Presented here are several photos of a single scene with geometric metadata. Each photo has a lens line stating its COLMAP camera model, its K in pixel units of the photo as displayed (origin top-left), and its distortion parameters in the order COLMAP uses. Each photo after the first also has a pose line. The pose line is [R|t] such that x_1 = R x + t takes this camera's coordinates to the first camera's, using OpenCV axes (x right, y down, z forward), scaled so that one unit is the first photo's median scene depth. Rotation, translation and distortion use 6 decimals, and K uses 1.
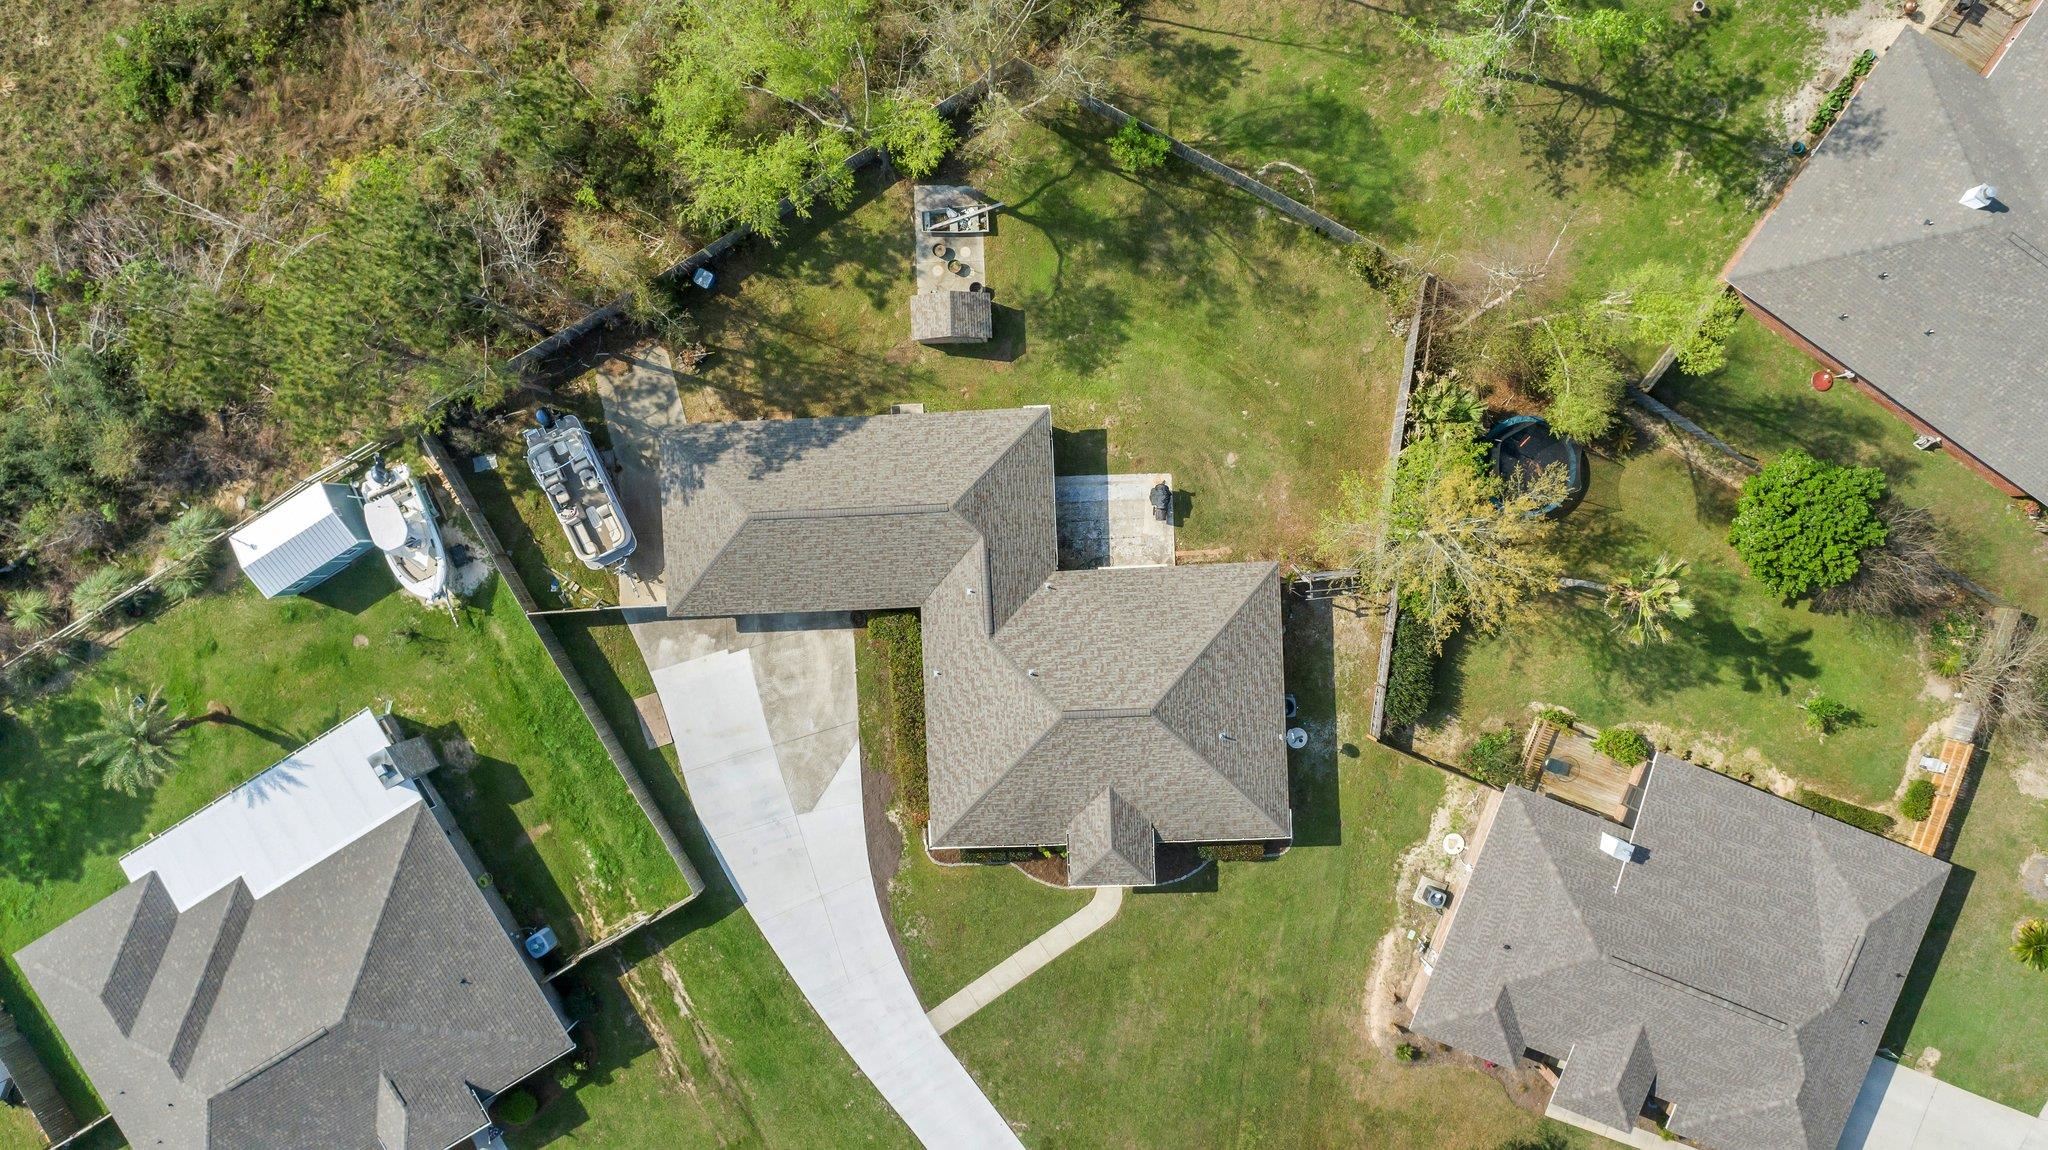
lens RADIAL K [[1442.9, 0, 1024.0], [0, 1442.9, 575.0], [0, 0, 1]] dist [-0.006497, -0.000717]
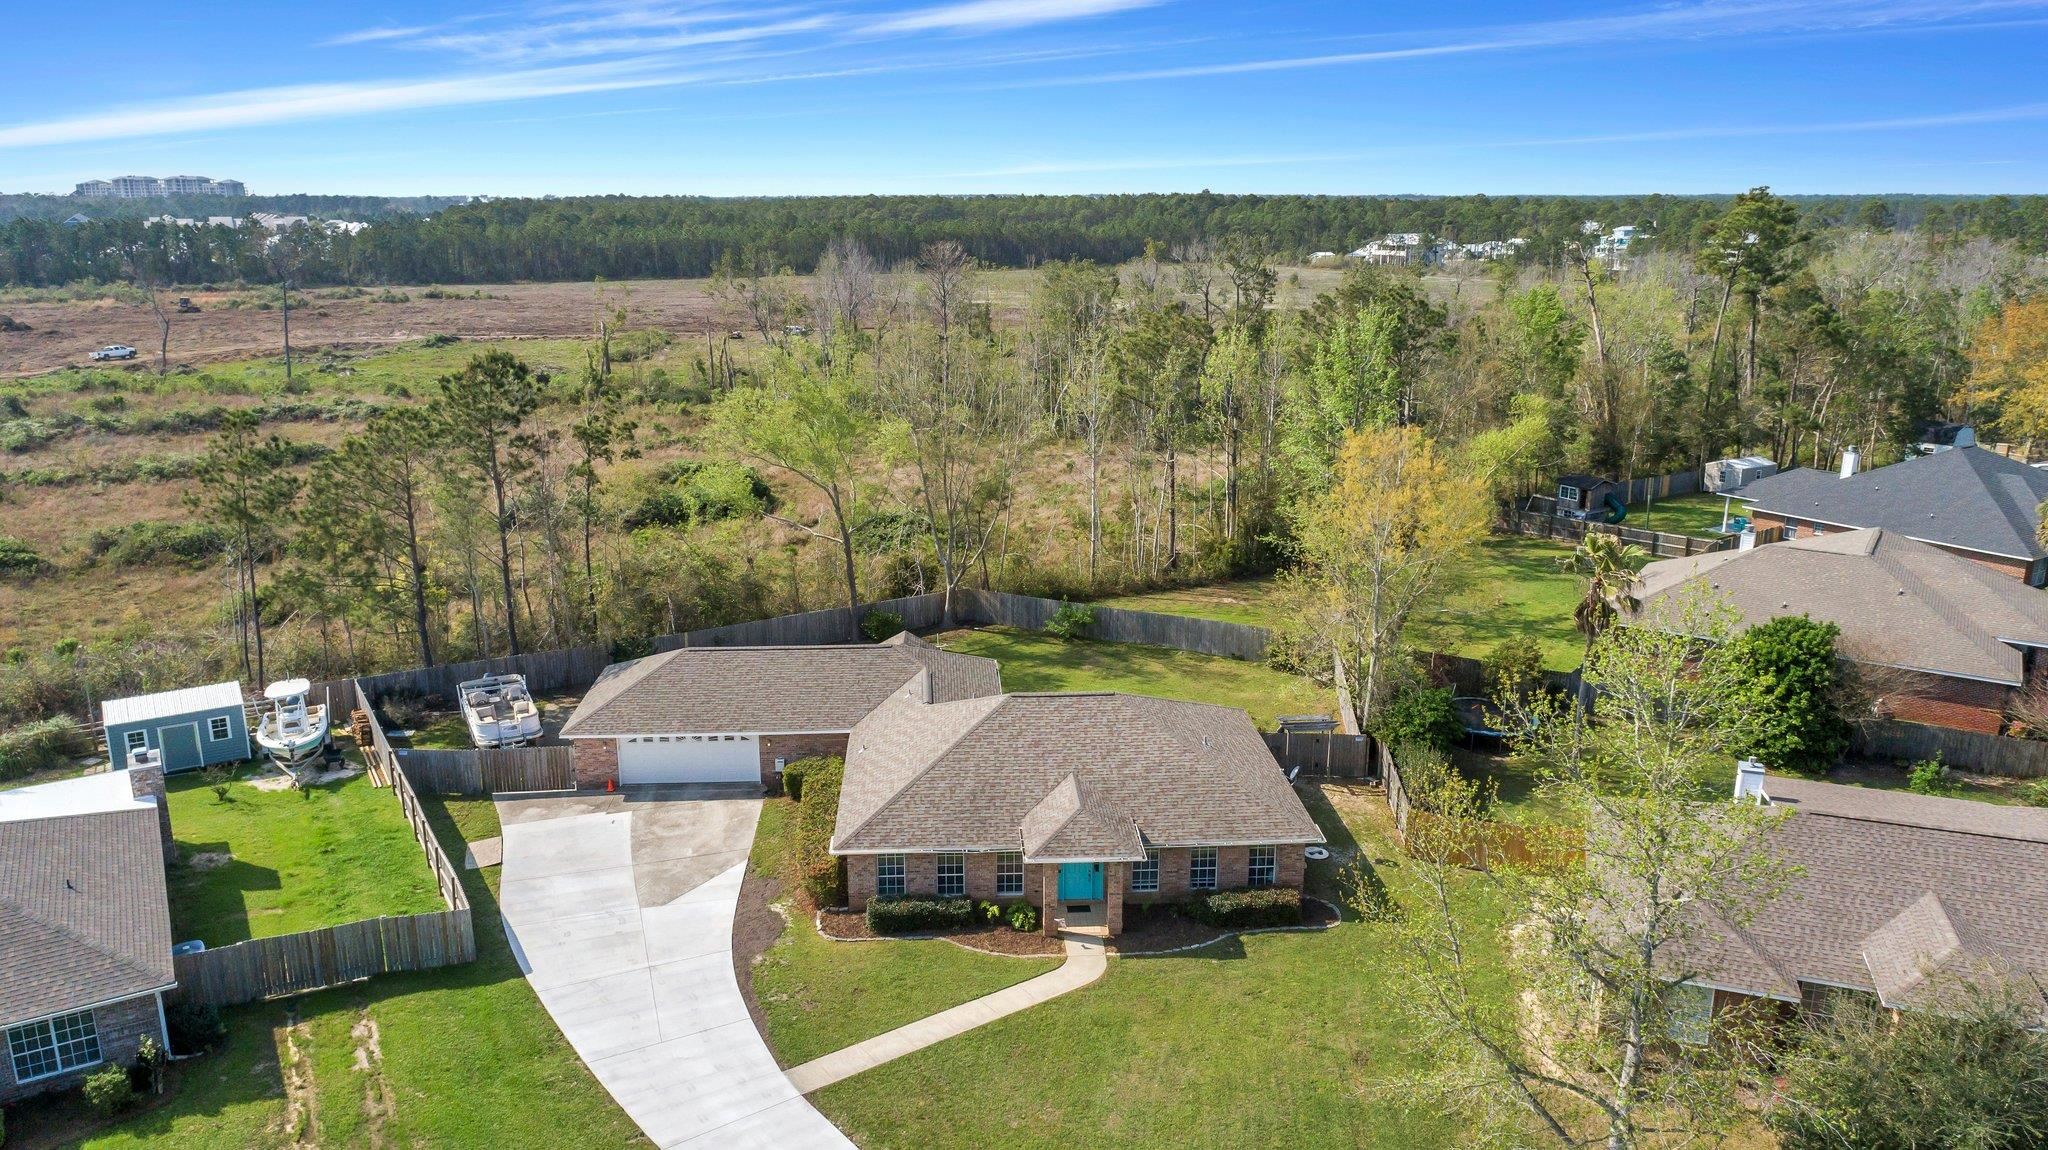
lens RADIAL K [[1453.9, 0, 1024.0], [0, 1453.9, 575.0], [0, 0, 1]] dist [-0.004860, -0.000259]
pose [[0.999626, 0.013617, 0.023714, 0.011997], [0.020387, 0.206809, -0.978169, 0.840259], [-0.018224, 0.978286, 0.206454, 0.689619]]
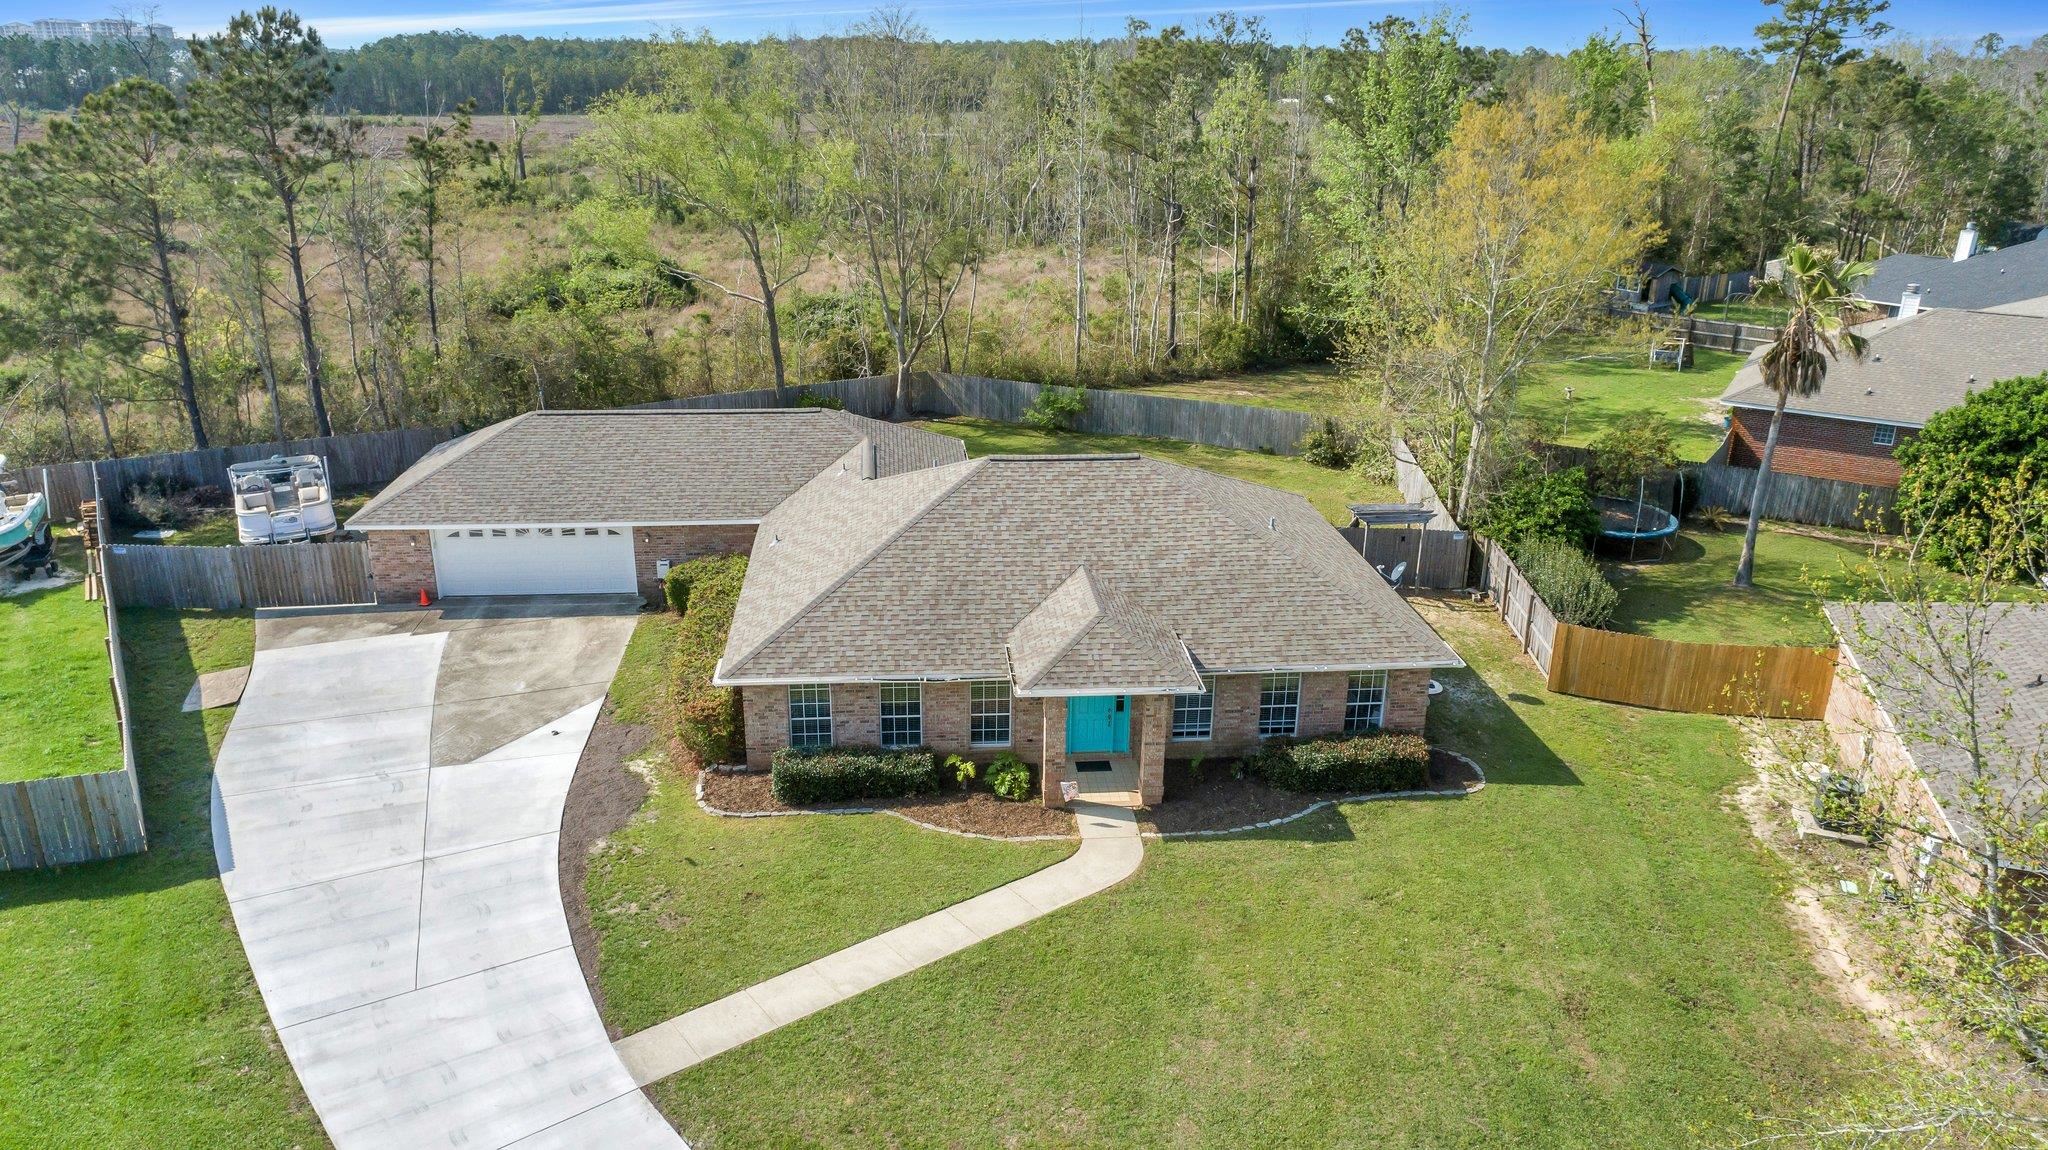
lens RADIAL K [[1406.9, 0, 1024.0], [0, 1406.9, 575.0], [0, 0, 1]] dist [-0.004640, 0.000765]
pose [[0.998312, 0.011724, 0.056884, 0.008253], [0.050829, 0.297515, -0.953363, 0.595596], [-0.028101, 0.954645, 0.296417, 0.801362]]
